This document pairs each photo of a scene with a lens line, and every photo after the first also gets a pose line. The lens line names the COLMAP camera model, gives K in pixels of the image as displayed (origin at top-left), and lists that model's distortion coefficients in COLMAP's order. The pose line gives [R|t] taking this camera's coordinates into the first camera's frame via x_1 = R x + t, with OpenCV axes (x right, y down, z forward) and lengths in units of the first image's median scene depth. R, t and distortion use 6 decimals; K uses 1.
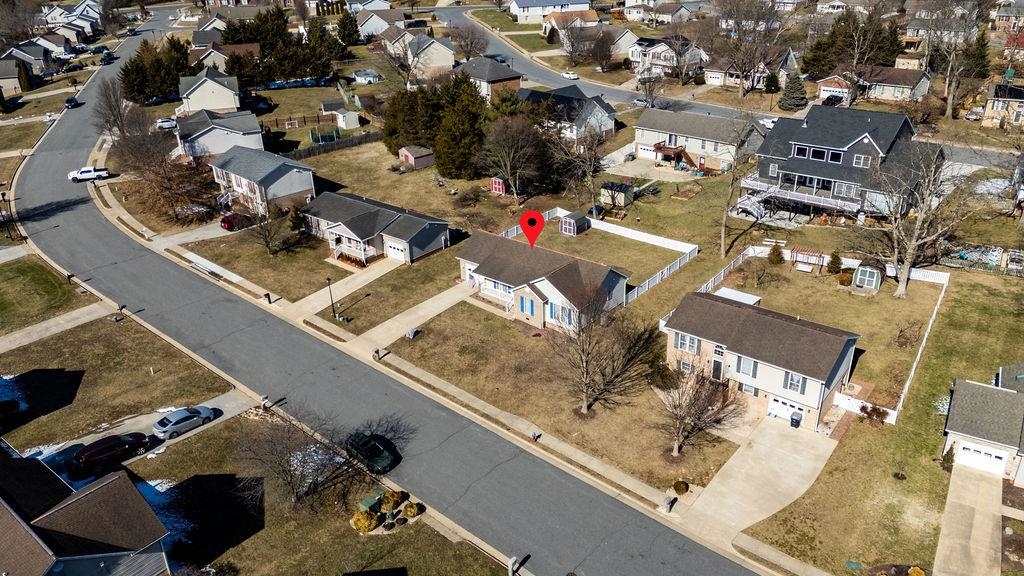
lens RADIAL K [[742.6, 0, 512.0], [0, 742.6, 288.0], [0, 0, 1]] dist [0.087952, -0.081417]
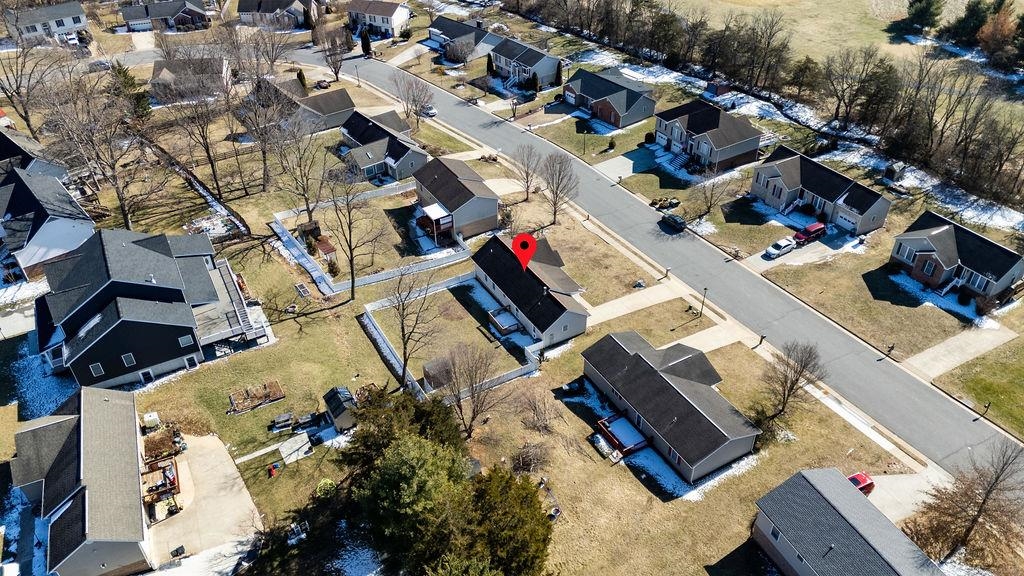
lens RADIAL K [[742.6, 0, 512.0], [0, 742.6, 288.0], [0, 0, 1]] dist [0.087952, -0.081417]
pose [[-0.937567, -0.178483, 0.298515, -0.300105], [0.183706, 0.474664, 0.860782, -1.069397], [-0.295330, 0.861880, -0.412241, 1.527937]]
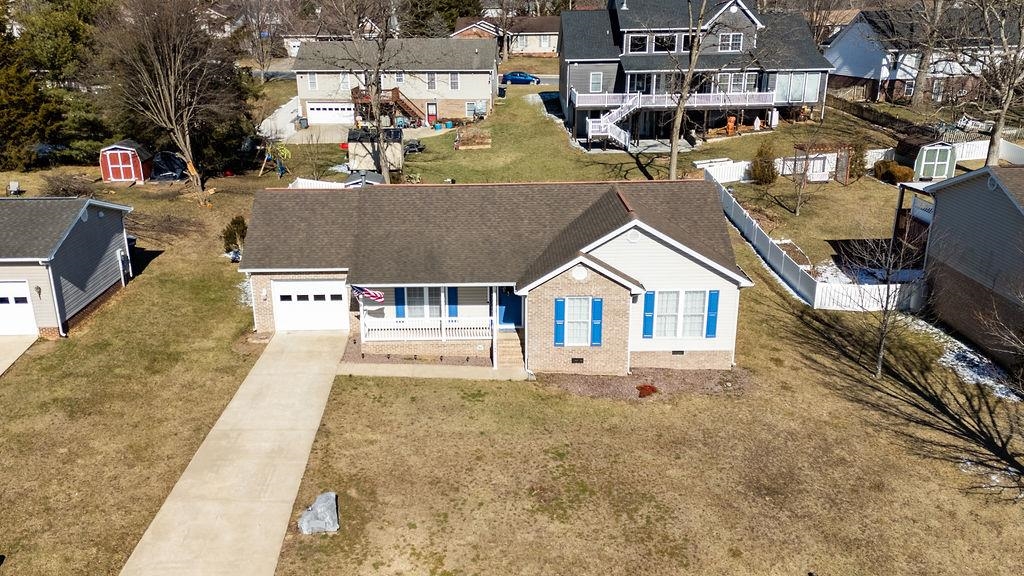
lens RADIAL K [[839.8, 0, 475.1], [0, 839.8, 284.6], [0, 0, 1]] dist [0.102293, -0.118565]
pose [[0.771200, -0.187950, 0.608215, -0.240695], [0.268173, 0.962427, -0.042629, 0.010379], [-0.577351, 0.195982, 0.792627, 0.672649]]
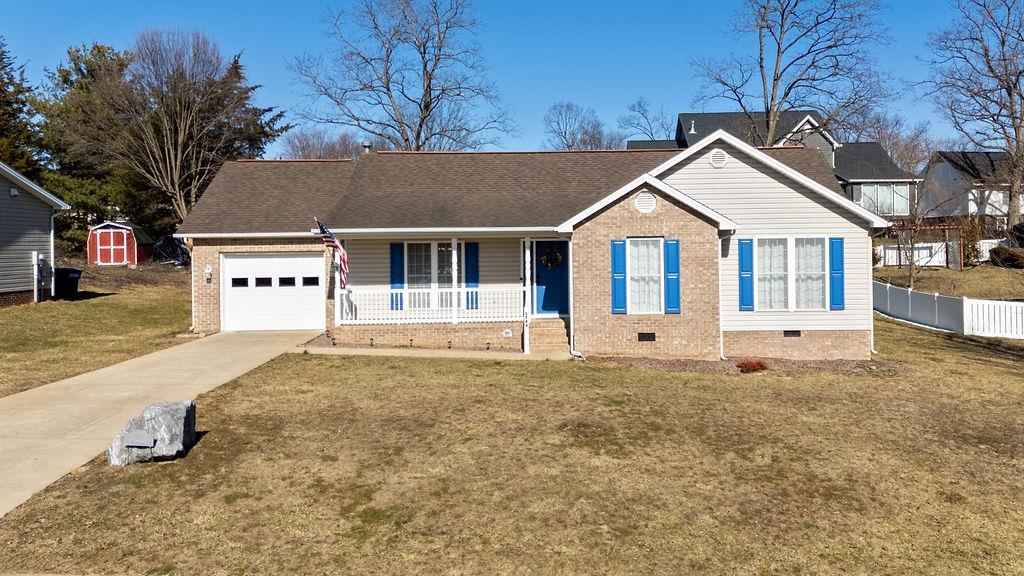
lens RADIAL K [[845.1, 0, 563.8], [0, 845.1, 242.0], [0, 0, 1]] dist [0.050894, -0.012382]
pose [[0.763879, 0.022514, 0.644967, -0.167637], [0.268755, 0.897511, -0.349635, 0.097382], [-0.586737, 0.440417, 0.679539, 0.779849]]
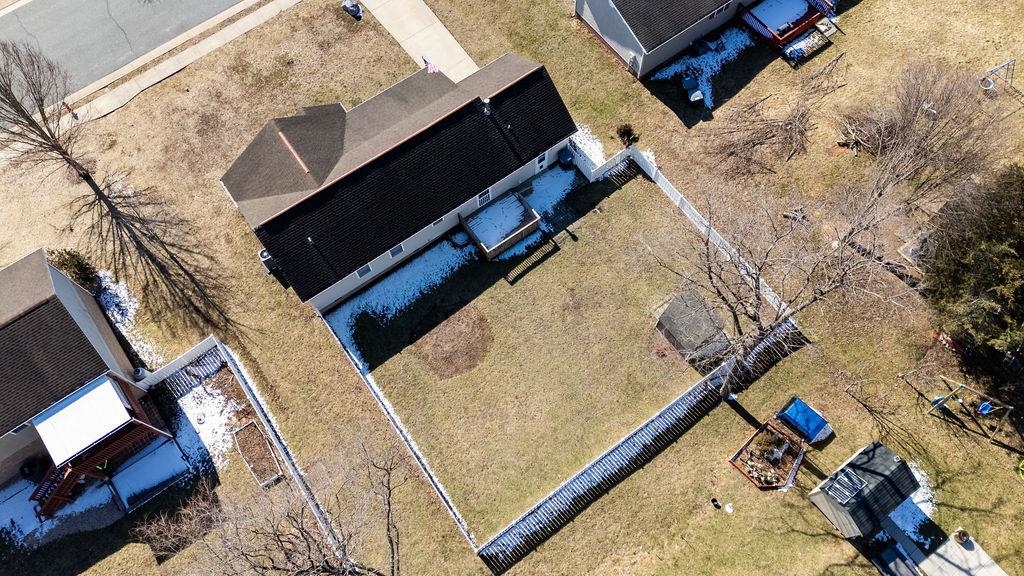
lens RADIAL K [[742.6, 0, 512.0], [0, 742.6, 288.0], [0, 0, 1]] dist [0.087952, -0.081417]
pose [[-0.243396, 0.908336, -0.340124, 0.283274], [-0.402142, 0.224603, 0.887601, -0.521144], [0.882633, 0.352817, 0.310613, 0.942313]]
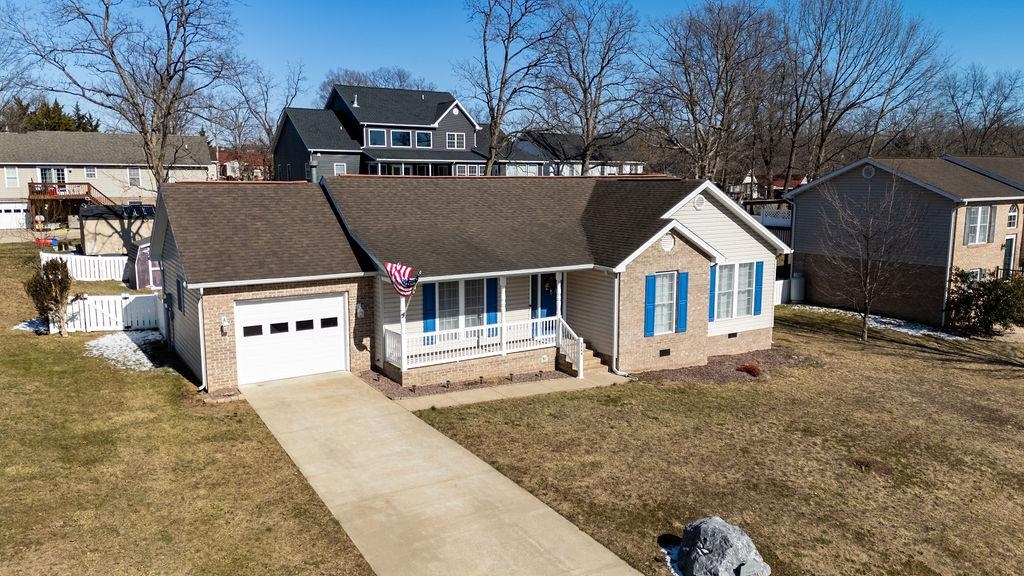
lens RADIAL K [[742.6, 0, 512.0], [0, 742.6, 288.0], [0, 0, 1]] dist [0.087952, -0.081417]
pose [[0.300182, -0.111722, 0.947317, -0.261527], [0.403178, 0.914906, -0.019857, -0.000360], [-0.864487, 0.387898, 0.319683, 0.904599]]
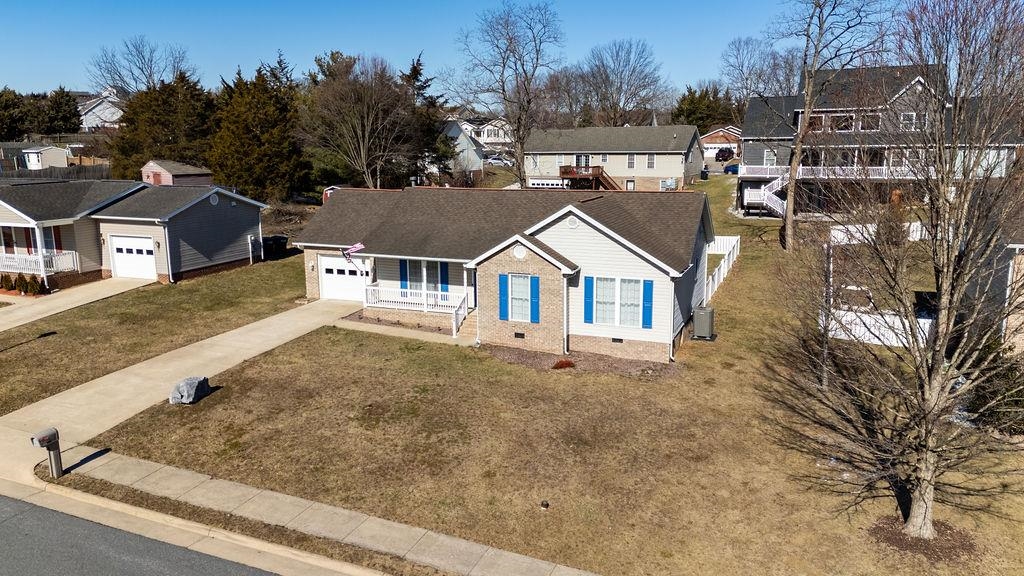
lens RADIAL K [[742.6, 0, 512.0], [0, 742.6, 288.0], [0, 0, 1]] dist [0.087952, -0.081417]
pose [[0.951001, -0.039066, 0.306710, -0.094141], [0.115125, 0.965396, -0.234000, 0.101840], [-0.286955, 0.257844, 0.922590, 0.613915]]
